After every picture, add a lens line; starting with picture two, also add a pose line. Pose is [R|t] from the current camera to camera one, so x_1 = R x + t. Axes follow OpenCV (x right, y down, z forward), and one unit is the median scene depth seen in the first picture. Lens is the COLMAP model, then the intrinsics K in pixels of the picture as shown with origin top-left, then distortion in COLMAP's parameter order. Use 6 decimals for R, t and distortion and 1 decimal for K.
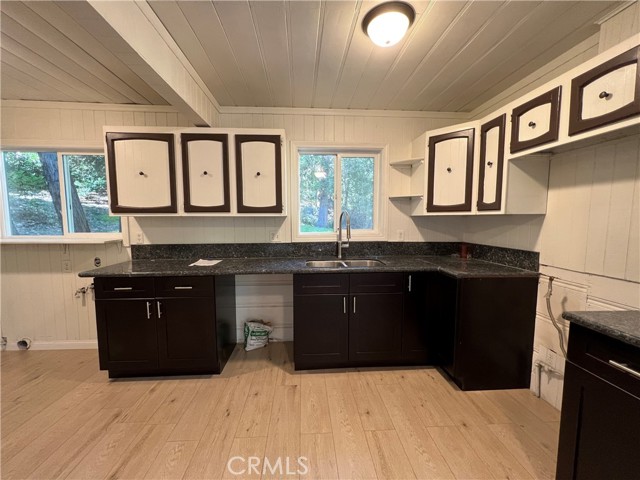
lens RADIAL K [[255.7, 0, 317.3], [0, 255.7, 240.0], [0, 0, 1]] dist [-0.000908, -0.000332]
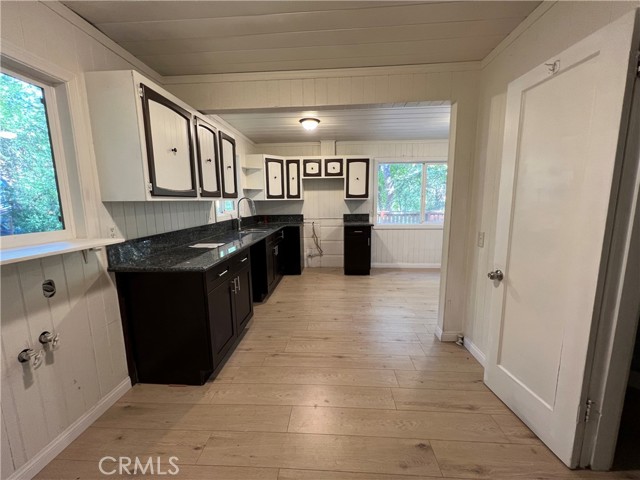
lens RADIAL K [[255.7, 0, 317.3], [0, 255.7, 240.0], [0, 0, 1]] dist [-0.000908, -0.000332]
pose [[0.130188, -0.151133, 0.979903, -1.463729], [0.094911, 0.985675, 0.139413, -0.038420], [-0.986936, 0.074854, 0.142668, 0.419006]]
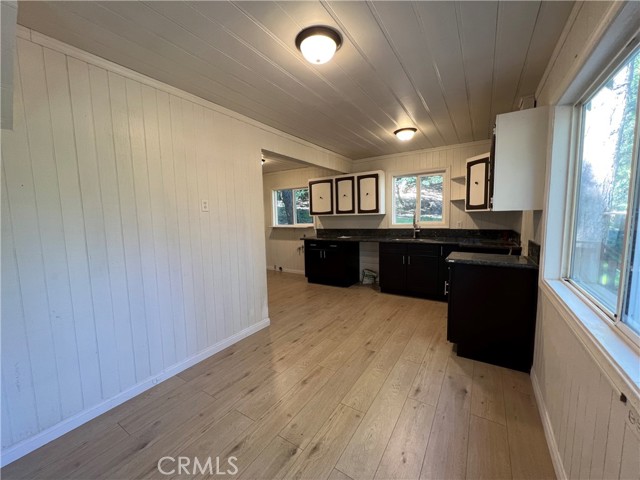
lens RADIAL K [[255.7, 0, 317.3], [0, 255.7, 240.0], [0, 0, 1]] dist [-0.000908, -0.000332]
pose [[0.802407, 0.036257, -0.595674, 0.672090], [-0.023599, 0.999300, 0.029035, 0.057851], [0.596310, -0.009241, 0.802701, -0.869320]]
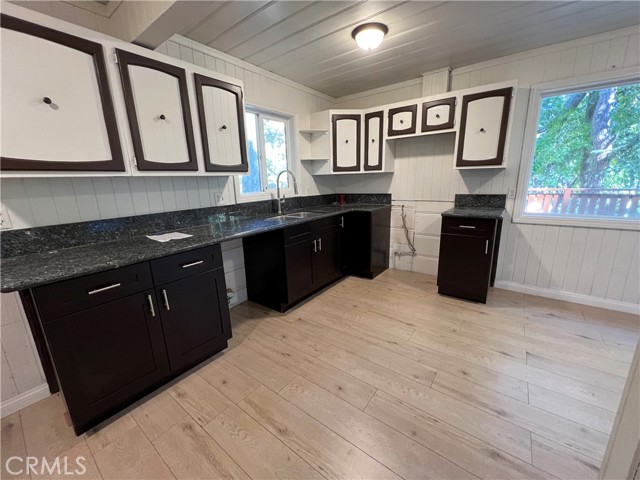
lens RADIAL K [[256.7, 0, 317.8], [0, 256.7, 239.8], [0, 0, 1]] dist [0.000117, -0.000093]
pose [[0.653568, -0.191752, 0.732175, -0.751447], [0.092063, 0.980333, 0.174563, 0.002225], [-0.751248, -0.046682, 0.658367, 0.139130]]
